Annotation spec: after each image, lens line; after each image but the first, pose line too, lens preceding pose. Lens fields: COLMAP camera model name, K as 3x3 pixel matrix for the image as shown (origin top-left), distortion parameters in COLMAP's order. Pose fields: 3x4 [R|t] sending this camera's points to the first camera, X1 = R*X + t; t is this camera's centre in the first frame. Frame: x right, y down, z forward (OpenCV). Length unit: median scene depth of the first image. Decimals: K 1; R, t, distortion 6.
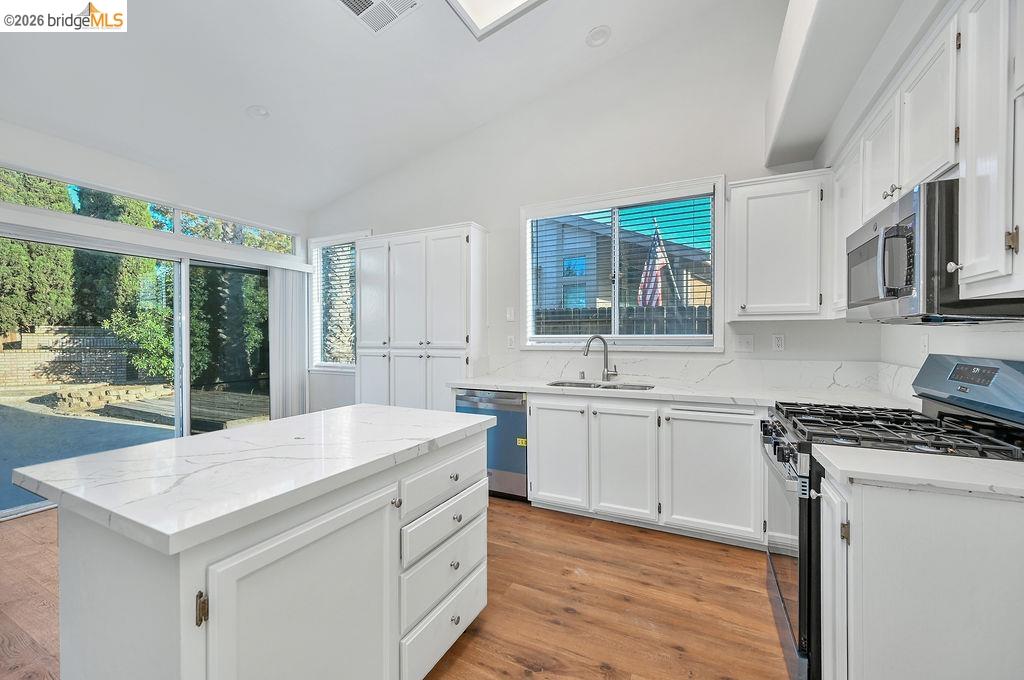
lens RADIAL K [[410.2, 0, 505.2], [0, 410.2, 343.2], [0, 0, 1]] dist [-0.000224, 0.000059]
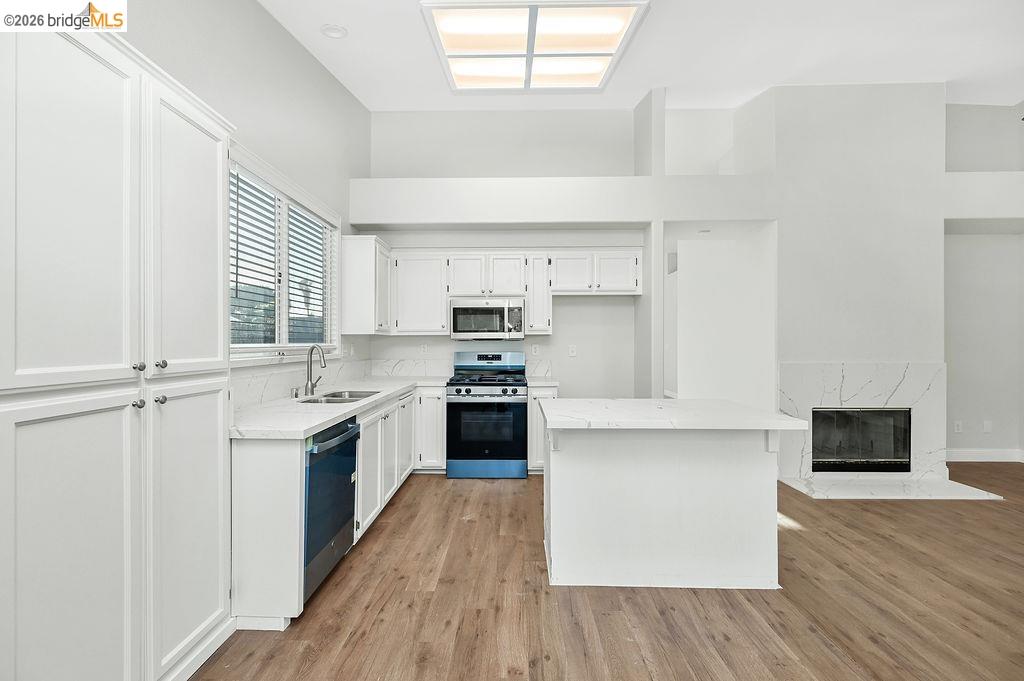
lens RADIAL K [[428.1, 0, 504.9], [0, 428.1, 344.9], [0, 0, 1]] dist [0.000004, 0.000525]
pose [[-0.431389, -0.004289, 0.902156, -0.857167], [0.013303, 0.999850, 0.011114, -0.024455], [-0.902068, 0.016796, -0.431268, 1.103795]]
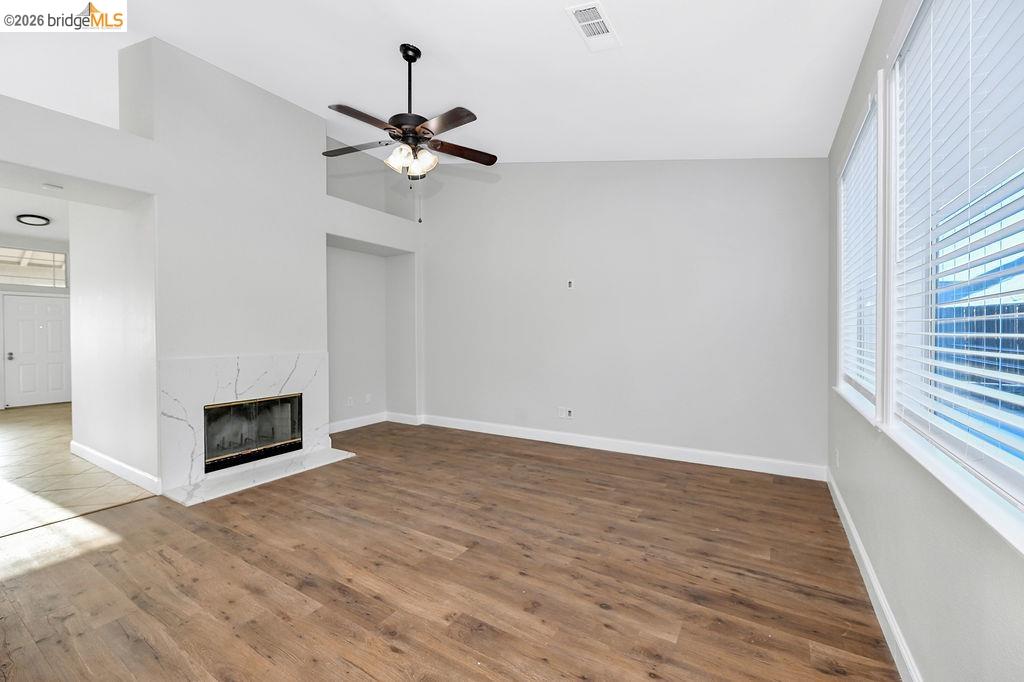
lens RADIAL K [[417.0, 0, 512.0], [0, 417.0, 341.0], [0, 0, 1]] dist [-0.001925, -0.000131]
pose [[-0.995725, 0.007211, 0.092085, -1.087277], [0.010106, 0.999468, 0.031015, -0.019581], [-0.091812, 0.031813, -0.995268, 0.785954]]
